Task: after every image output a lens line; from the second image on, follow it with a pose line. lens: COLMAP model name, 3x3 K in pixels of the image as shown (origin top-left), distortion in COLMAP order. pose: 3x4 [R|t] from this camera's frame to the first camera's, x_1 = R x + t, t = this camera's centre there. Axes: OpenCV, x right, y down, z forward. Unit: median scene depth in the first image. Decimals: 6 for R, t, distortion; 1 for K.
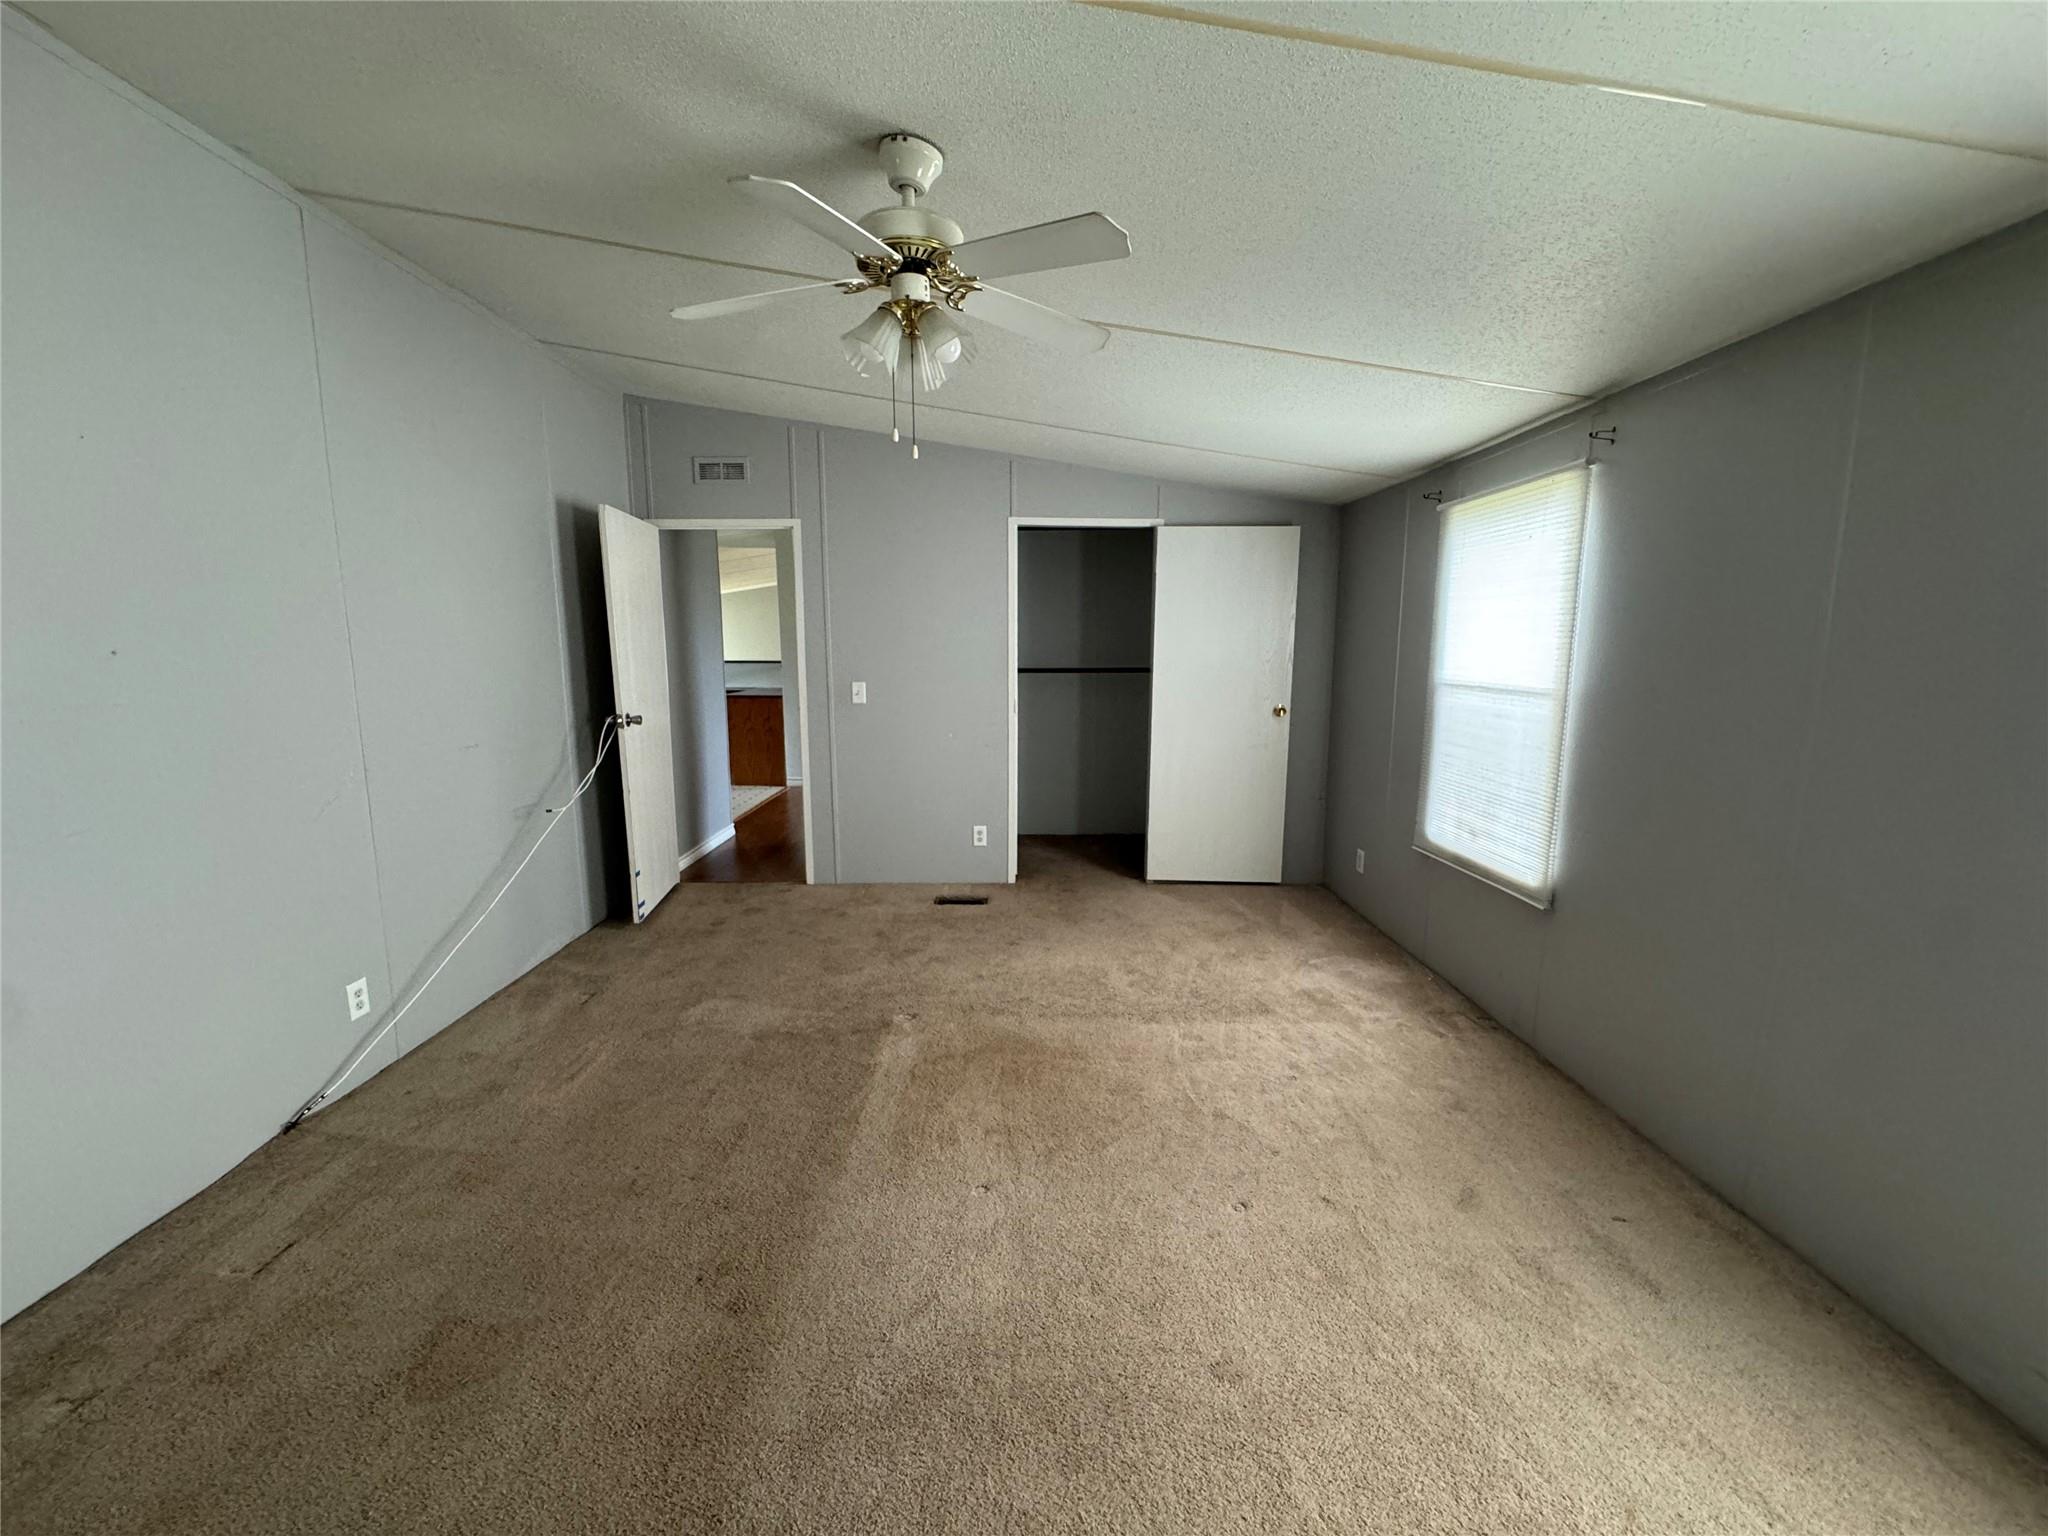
lens RADIAL K [[818.7, 0, 1024.0], [0, 818.7, 768.0], [0, 0, 1]] dist [-0.004545, -0.000341]
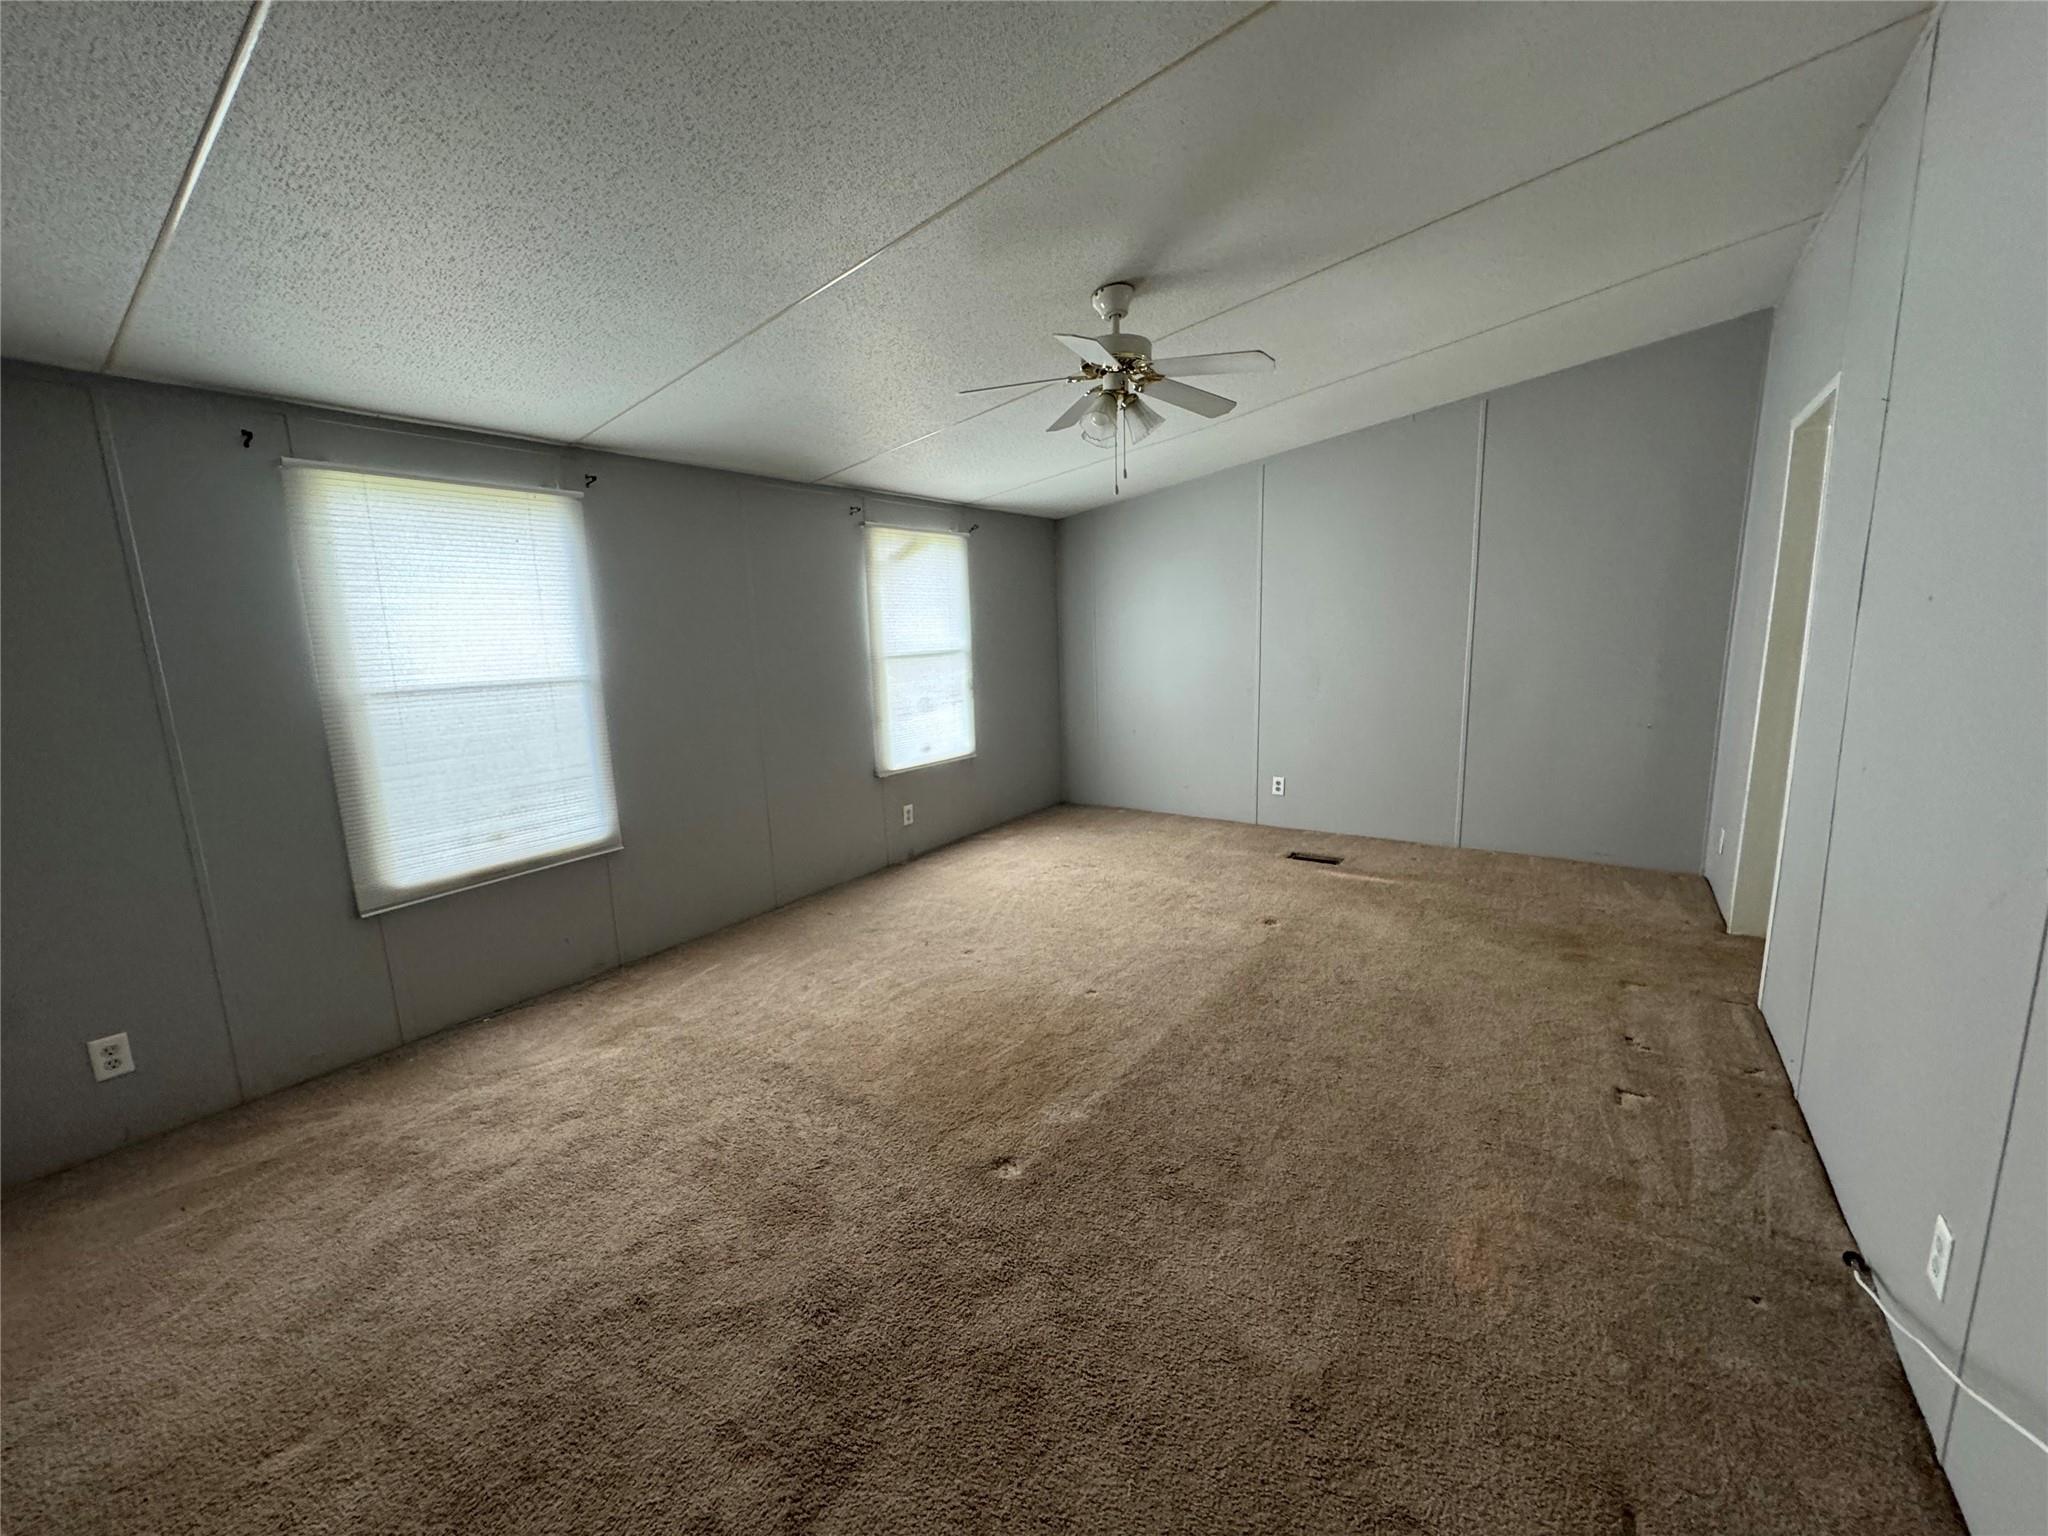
lens RADIAL K [[818.7, 0, 1024.0], [0, 818.7, 768.0], [0, 0, 1]] dist [-0.004545, -0.000341]
pose [[-0.816656, -0.072676, 0.572531, -0.493773], [0.119308, 0.949350, 0.290690, -0.200242], [-0.564658, 0.305701, -0.766621, 1.333635]]
